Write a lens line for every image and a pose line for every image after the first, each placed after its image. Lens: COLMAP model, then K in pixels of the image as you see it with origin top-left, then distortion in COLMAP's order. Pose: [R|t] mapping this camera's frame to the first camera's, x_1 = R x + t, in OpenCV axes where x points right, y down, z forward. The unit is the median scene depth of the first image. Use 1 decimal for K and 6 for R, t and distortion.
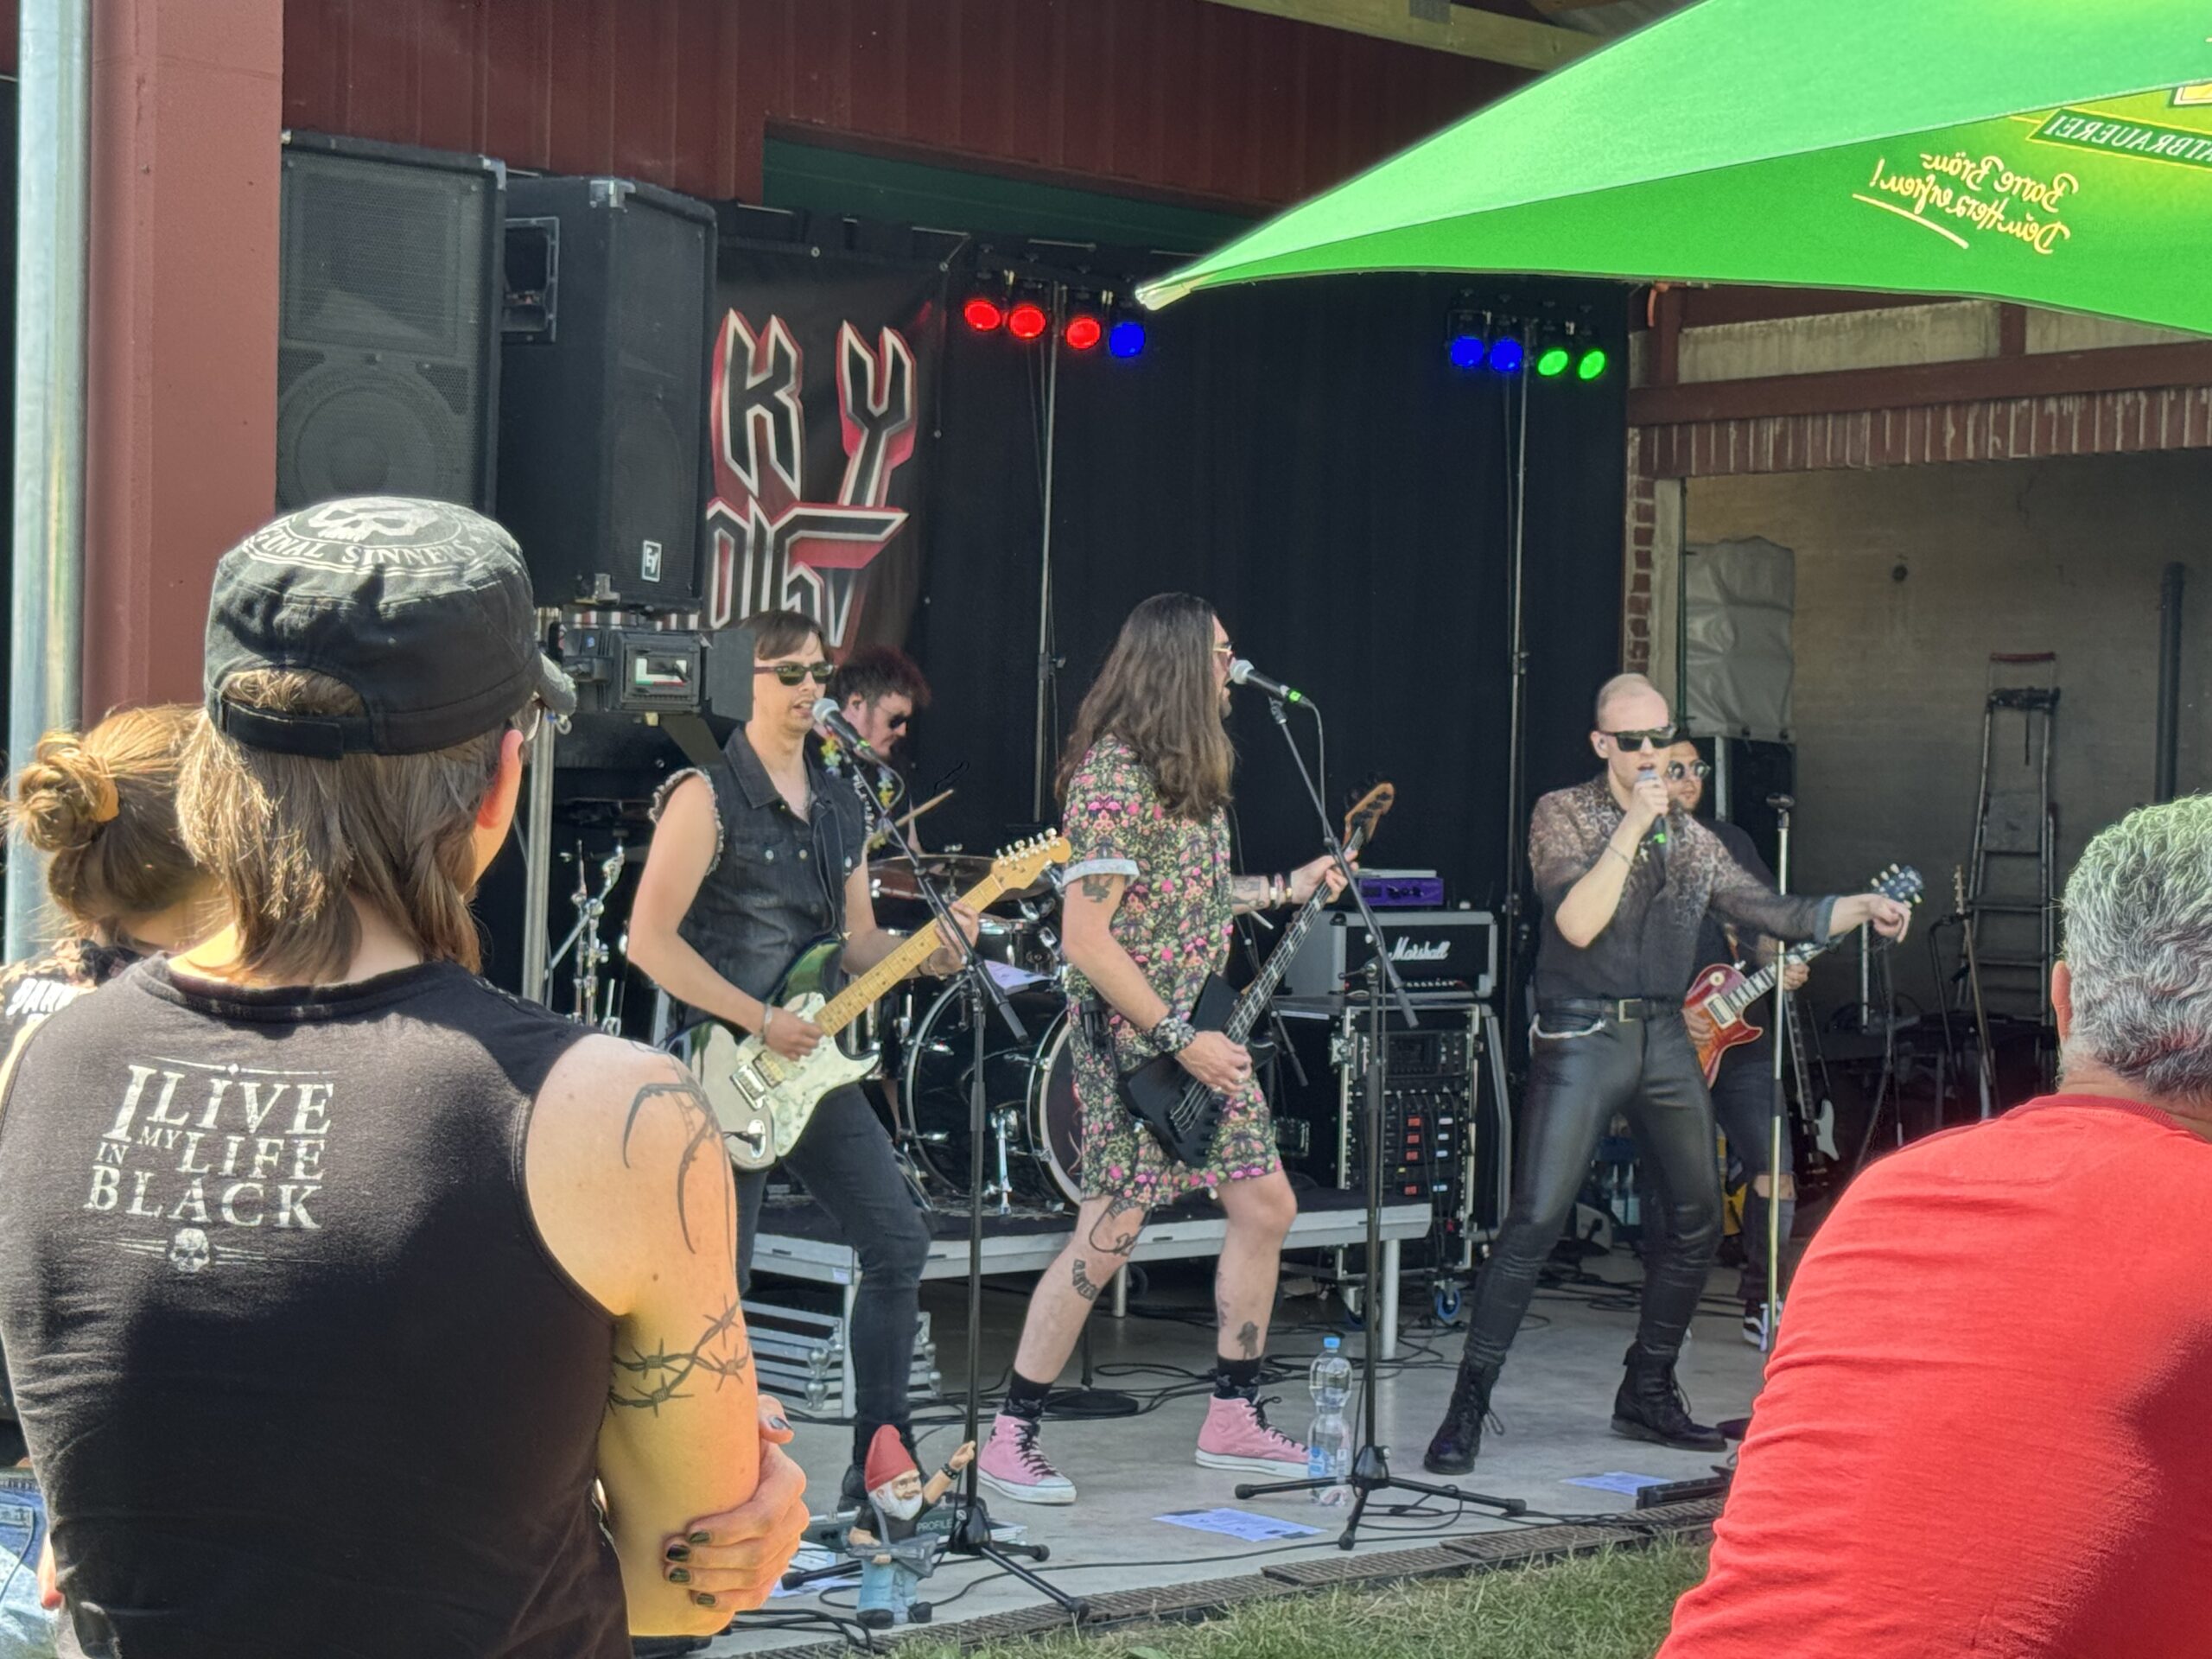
lens RADIAL K [[4005.7, 0, 1101.4], [0, 4005.7, 820.5], [0, 0, 1]] dist [0.038582, 2.135426]
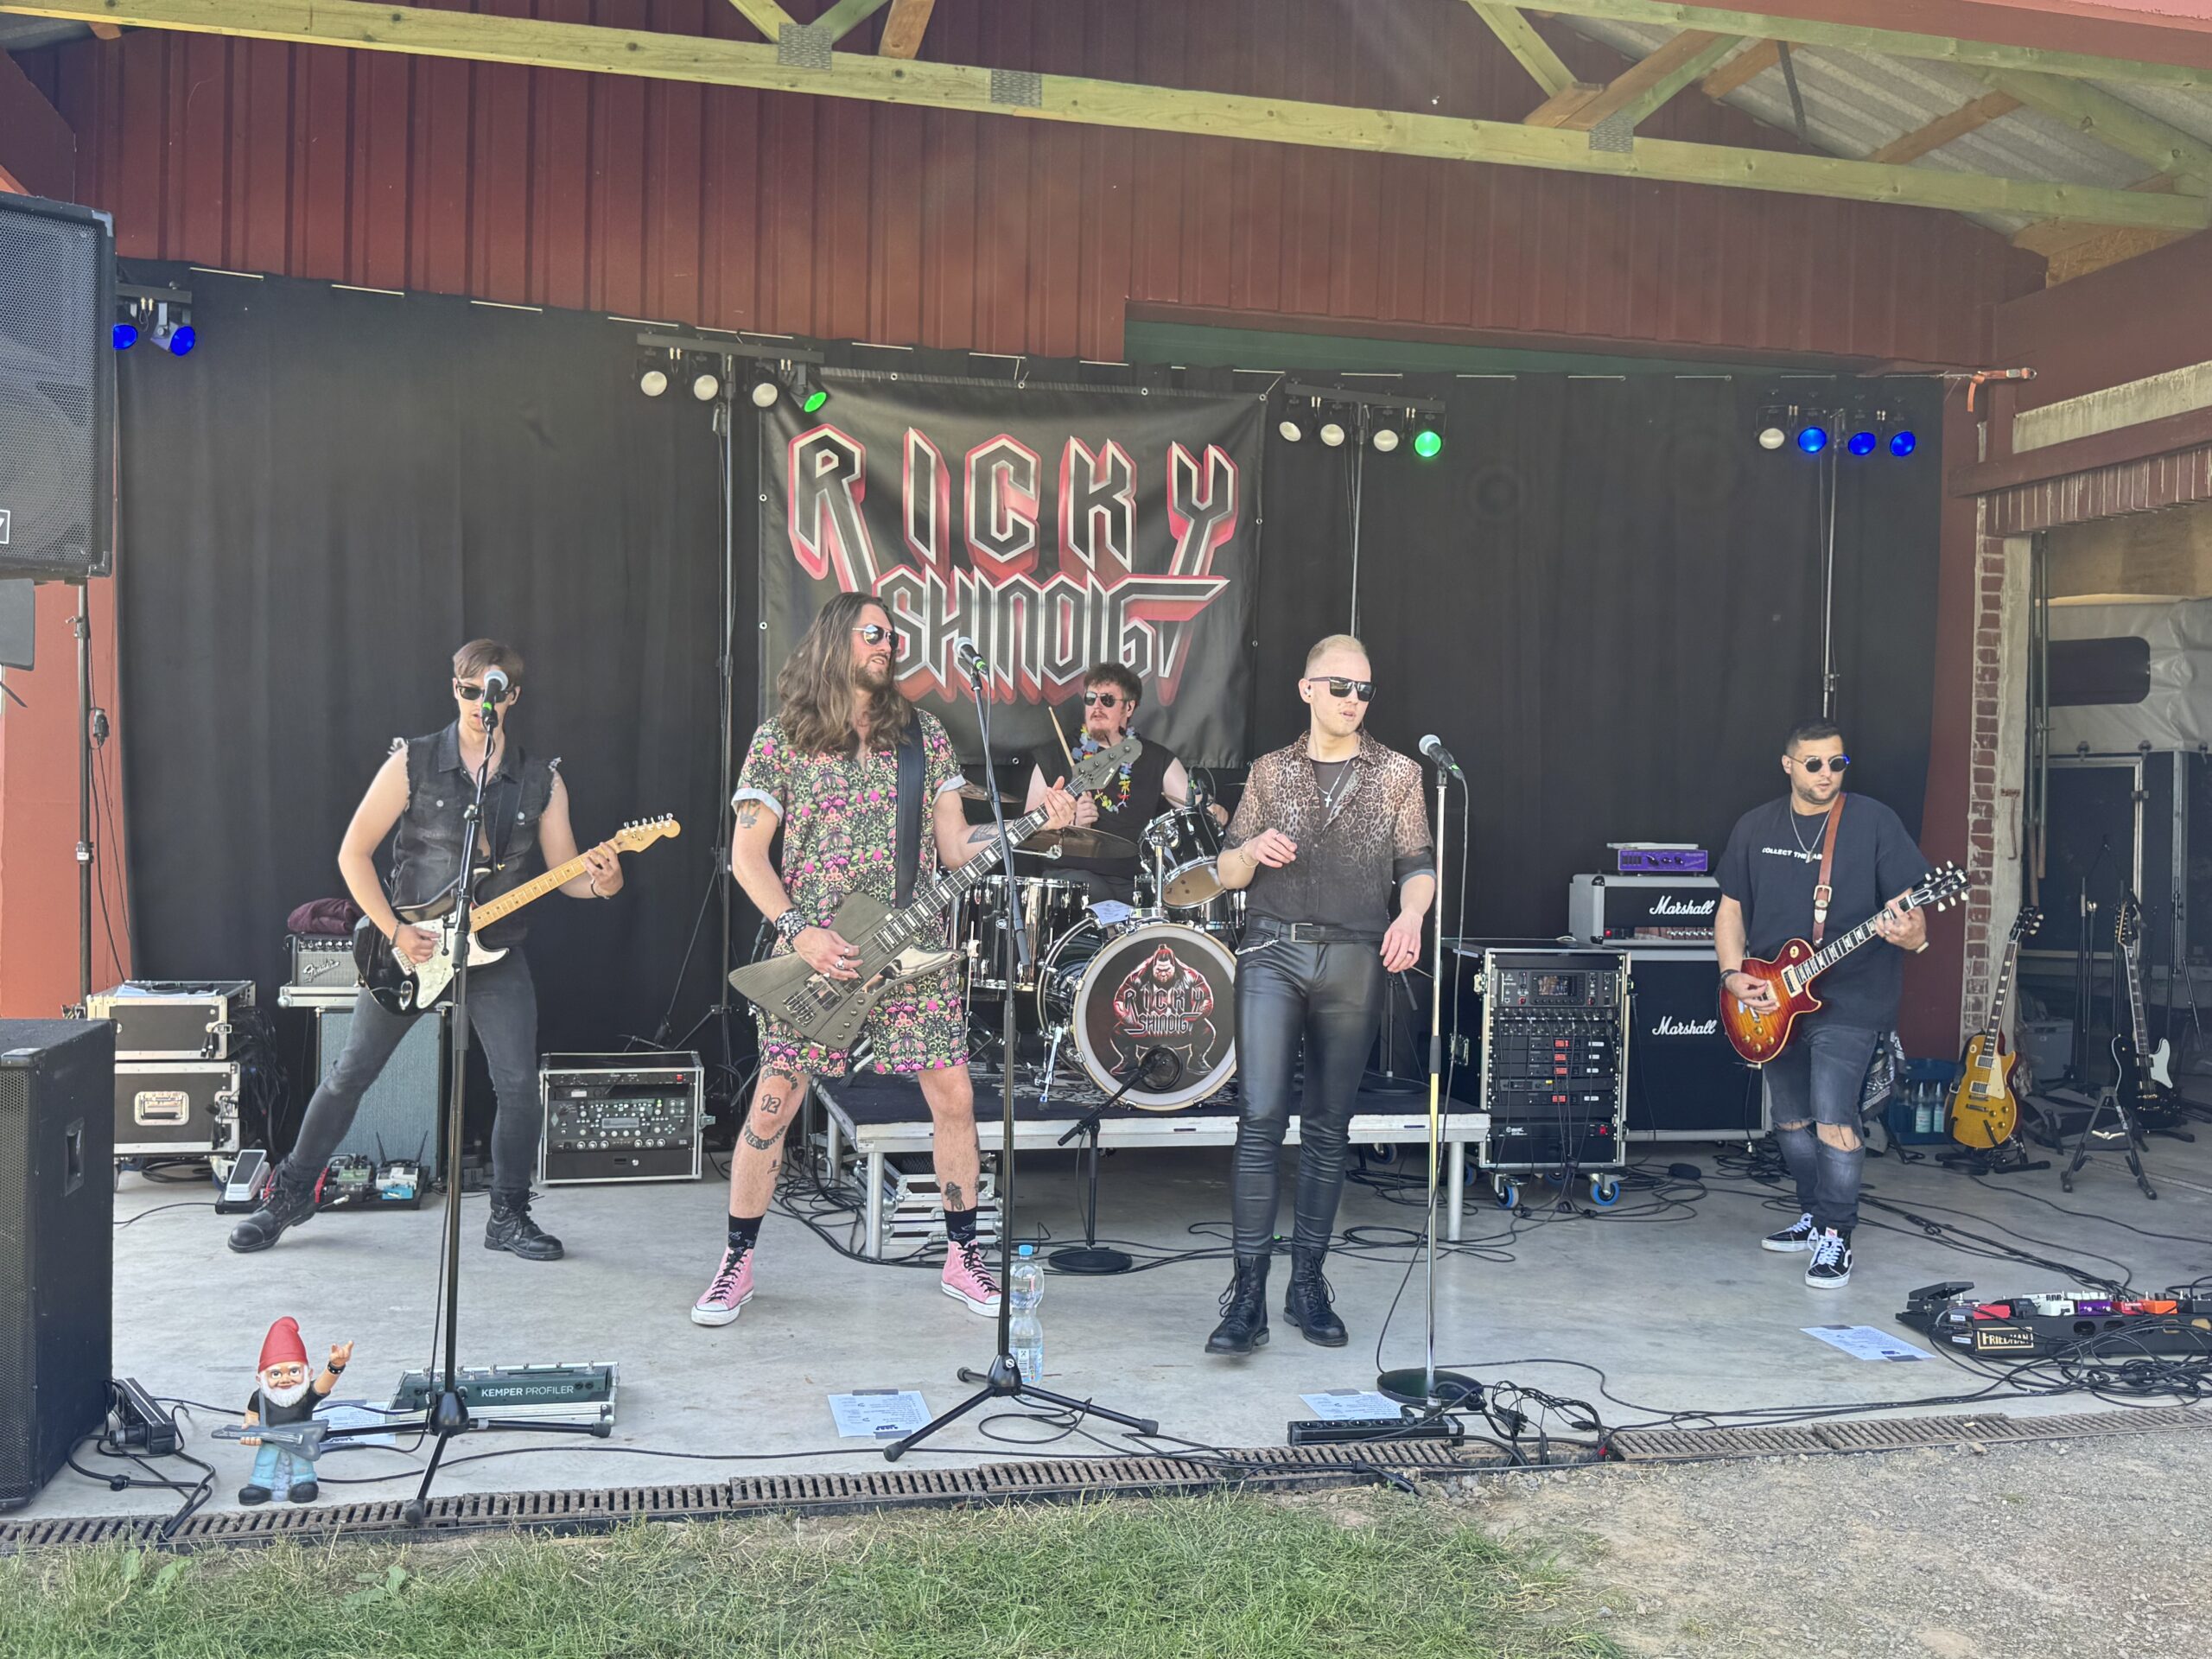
lens RADIAL K [[1965.1, 0, 1110.7], [0, 1965.1, 845.6], [0, 0, 1]] dist [0.160523, -0.334416]
pose [[0.871013, 0.005836, -0.491225, 0.253397], [-0.004306, 0.999982, 0.004245, 0.012139], [0.491240, -0.001582, 0.871023, 0.396001]]
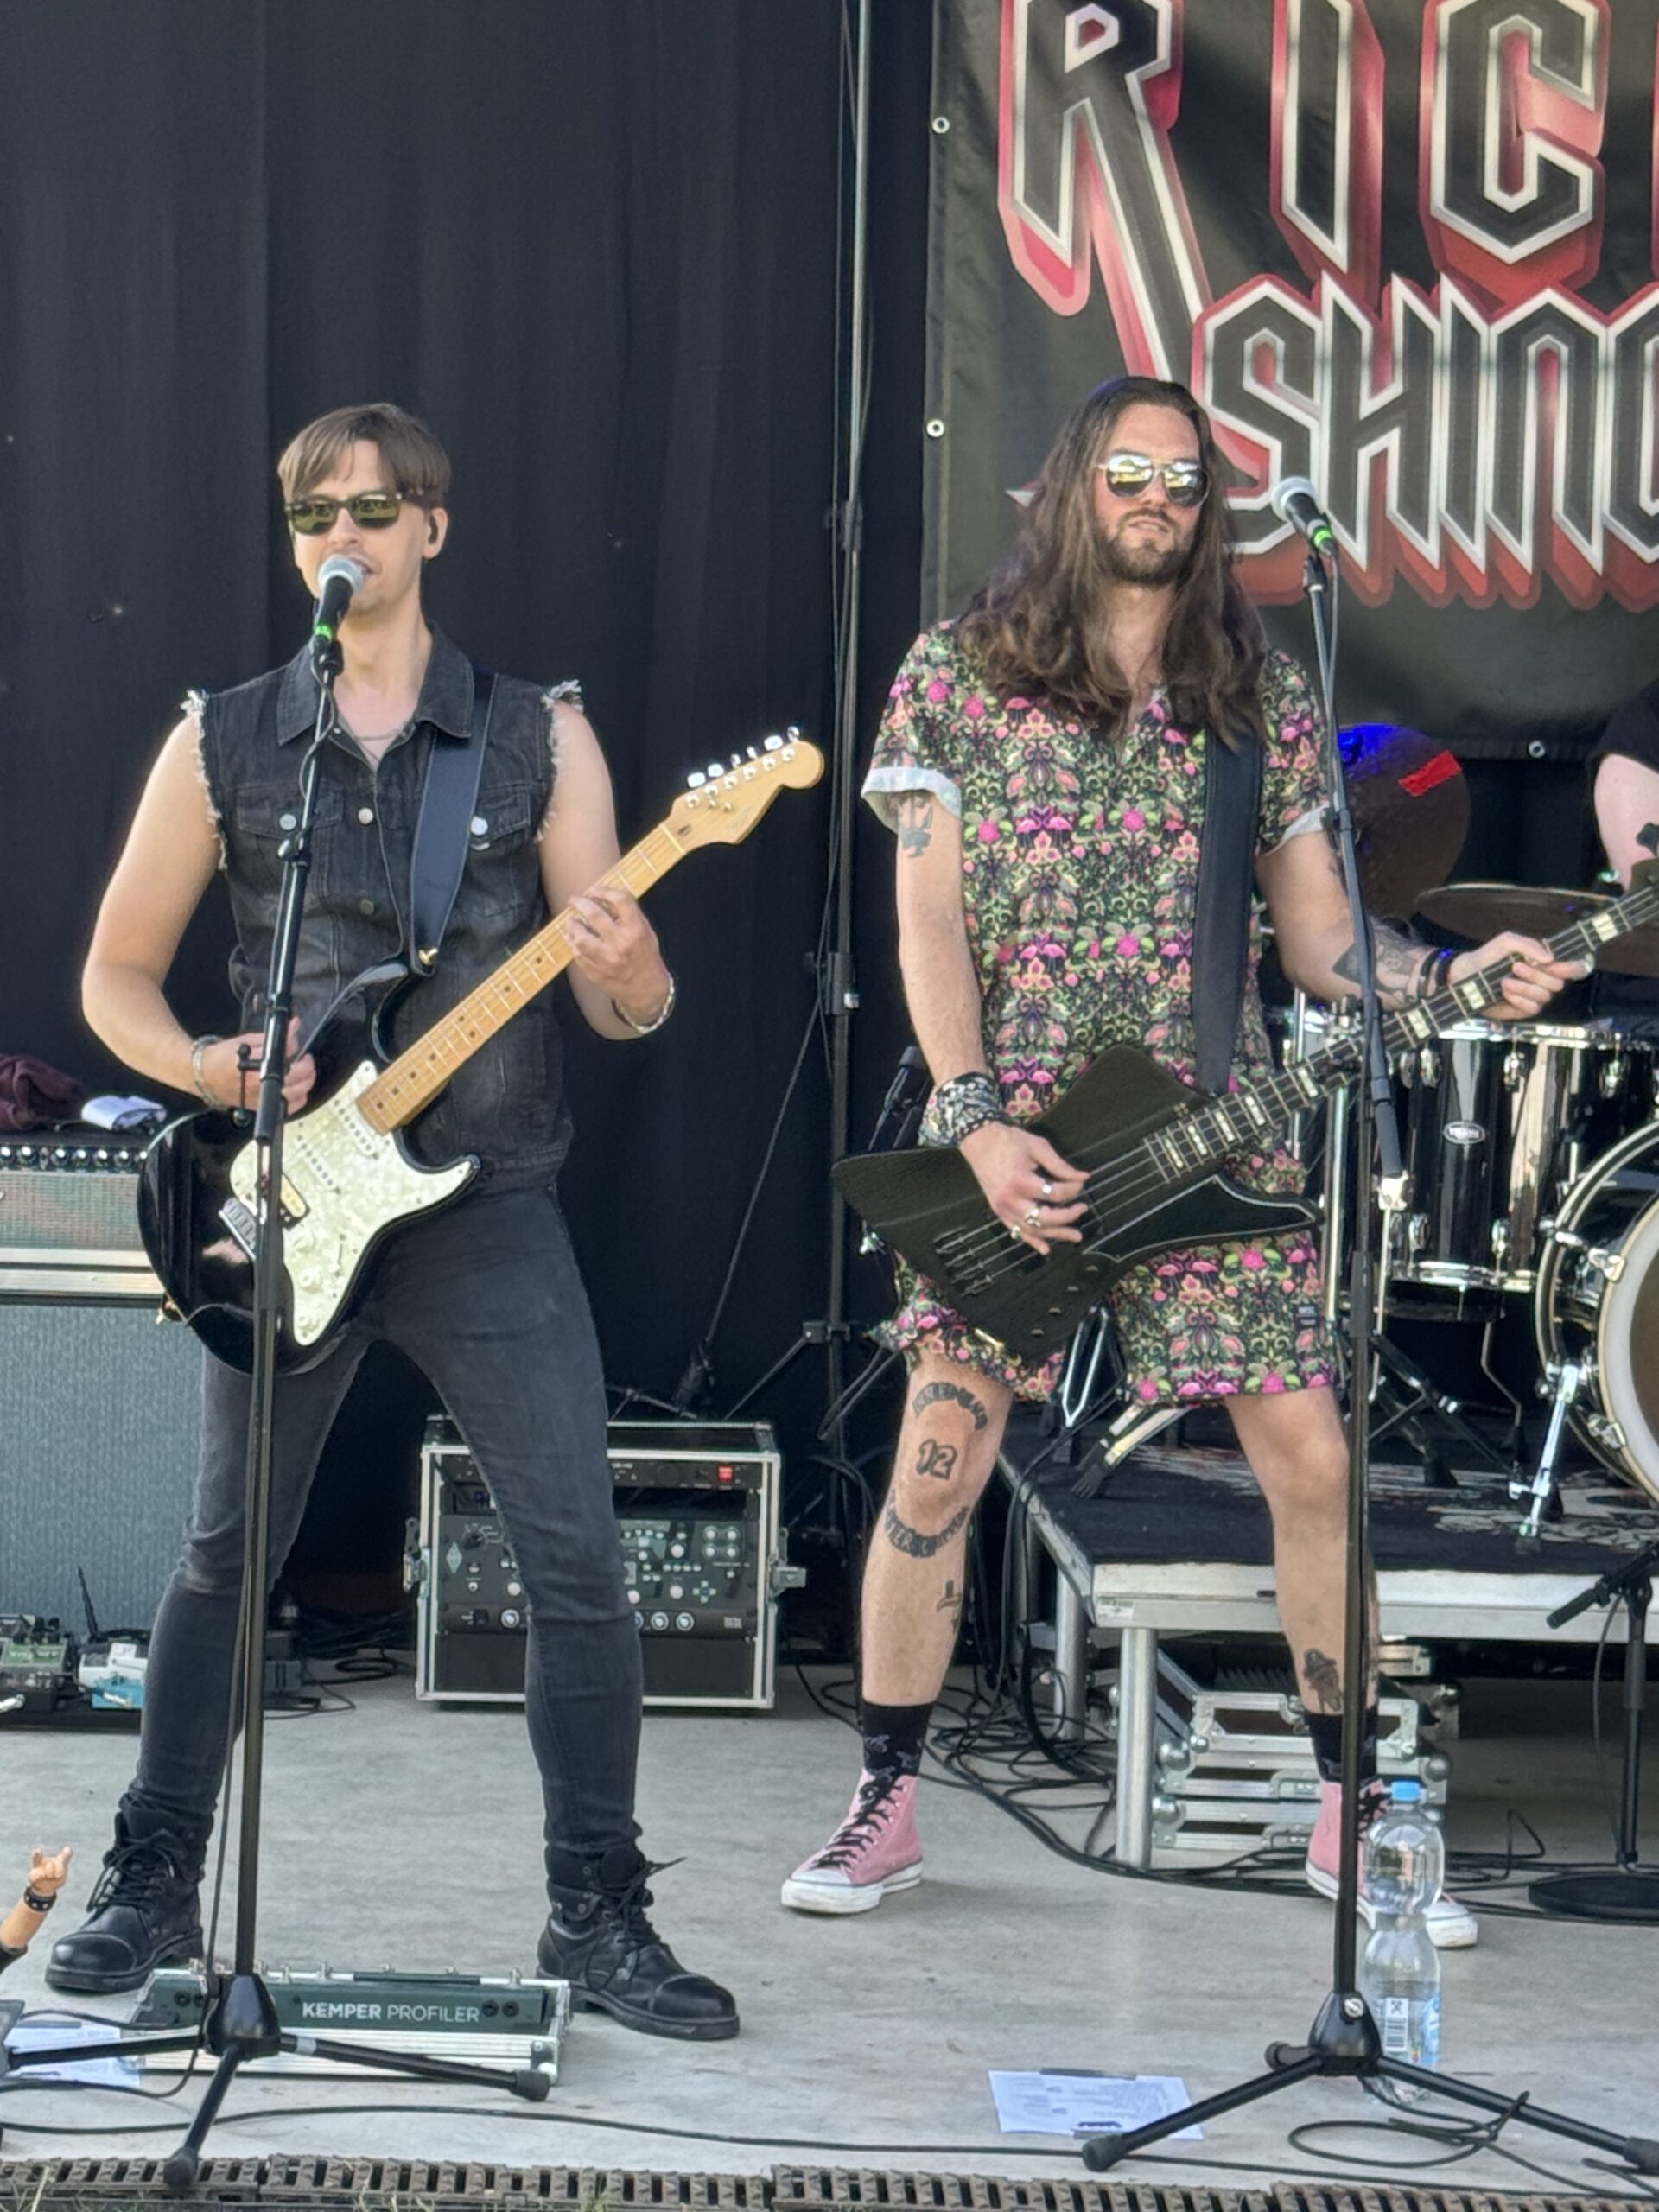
lens RADIAL K [[5897.6, 0, 852.5], [0, 5897.6, 1134.5], [0, 0, 1]] dist [0.172248, -0.058141]
pose [[0.749149, 0.029186, -0.661759, 0.372476], [-0.015171, 0.999523, 0.026909, 0.019291], [0.662228, -0.010120, 0.749234, 0.281704]]
